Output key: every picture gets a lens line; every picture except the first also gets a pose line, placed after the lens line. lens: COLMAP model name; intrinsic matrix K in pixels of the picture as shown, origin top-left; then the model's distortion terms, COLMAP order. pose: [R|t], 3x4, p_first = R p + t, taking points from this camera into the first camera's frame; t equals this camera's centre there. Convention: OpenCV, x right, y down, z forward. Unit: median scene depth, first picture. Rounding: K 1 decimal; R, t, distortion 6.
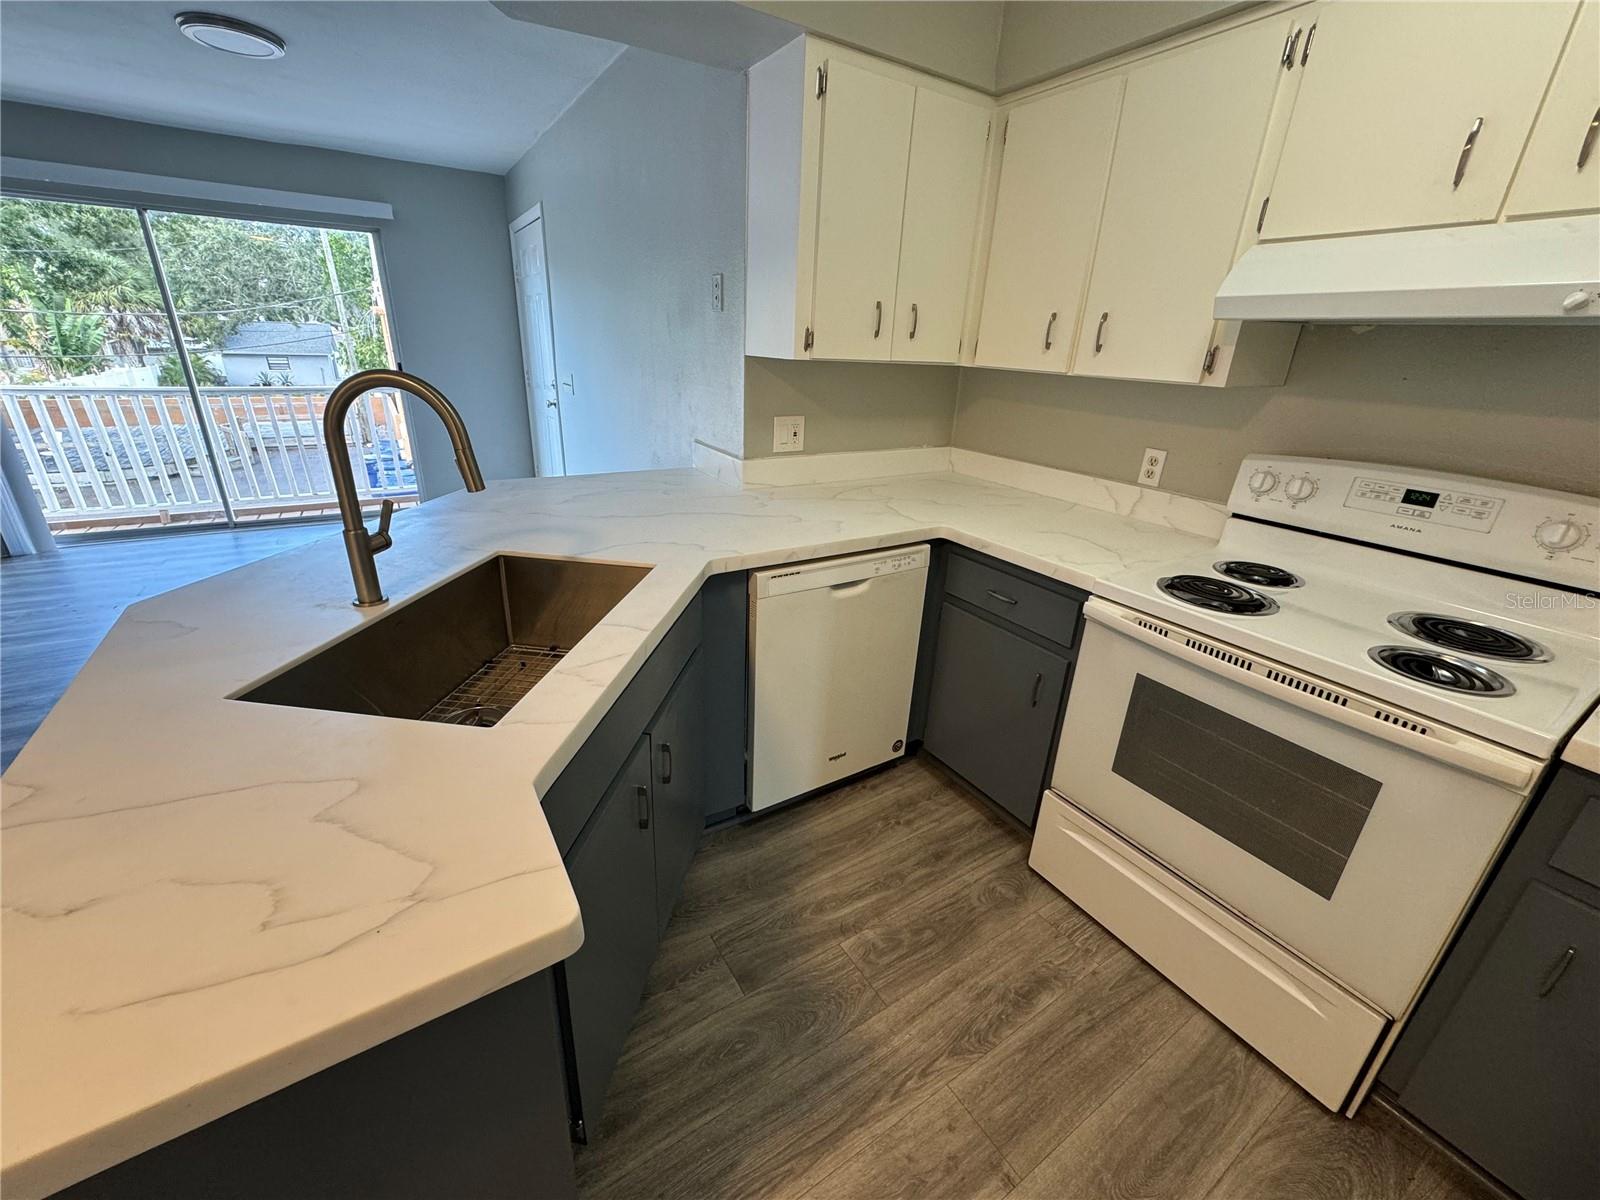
lens RADIAL K [[639.0, 0, 797.2], [0, 639.0, 596.5], [0, 0, 1]] dist [0.002118, 0.000196]
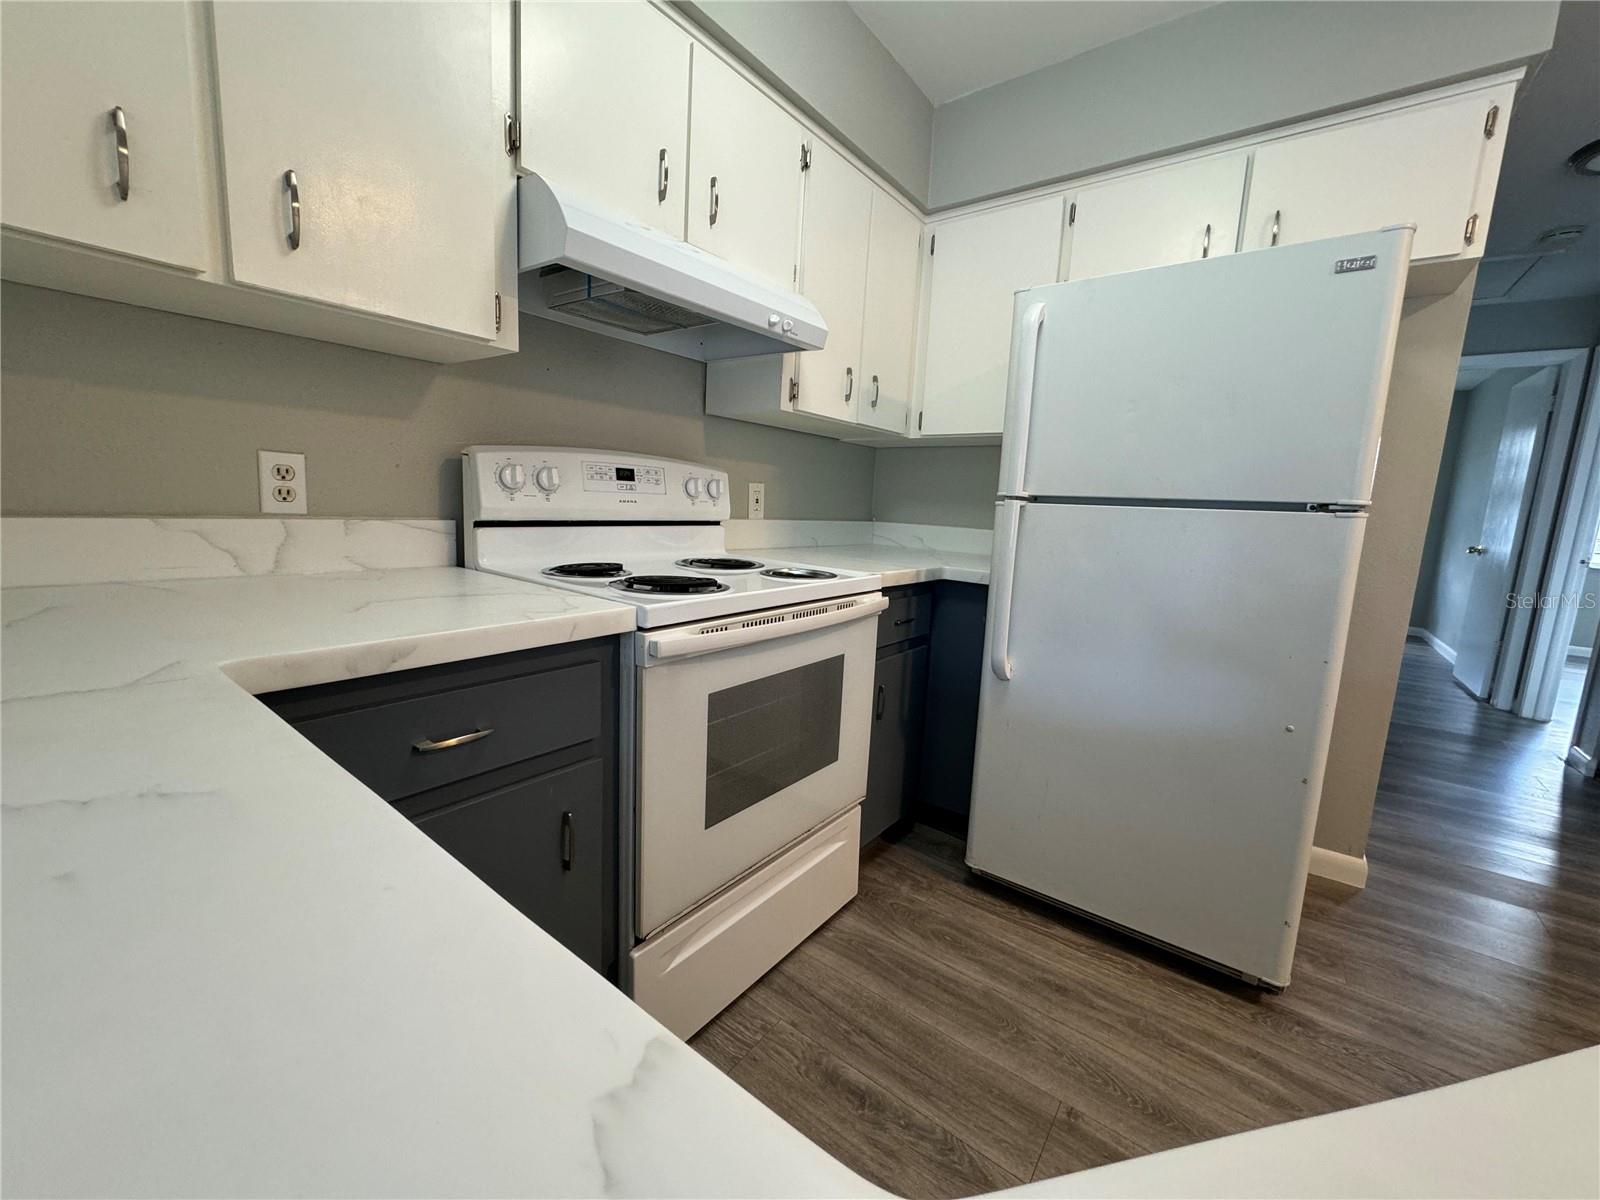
lens RADIAL K [[639.0, 0, 801.5], [0, 639.0, 594.3], [0, 0, 1]] dist [0.002118, 0.000196]
pose [[-0.349425, -0.191755, 0.917133, -0.226177], [0.290833, 0.908289, 0.300712, -0.201173], [-0.890684, 0.371808, -0.261610, 1.045699]]
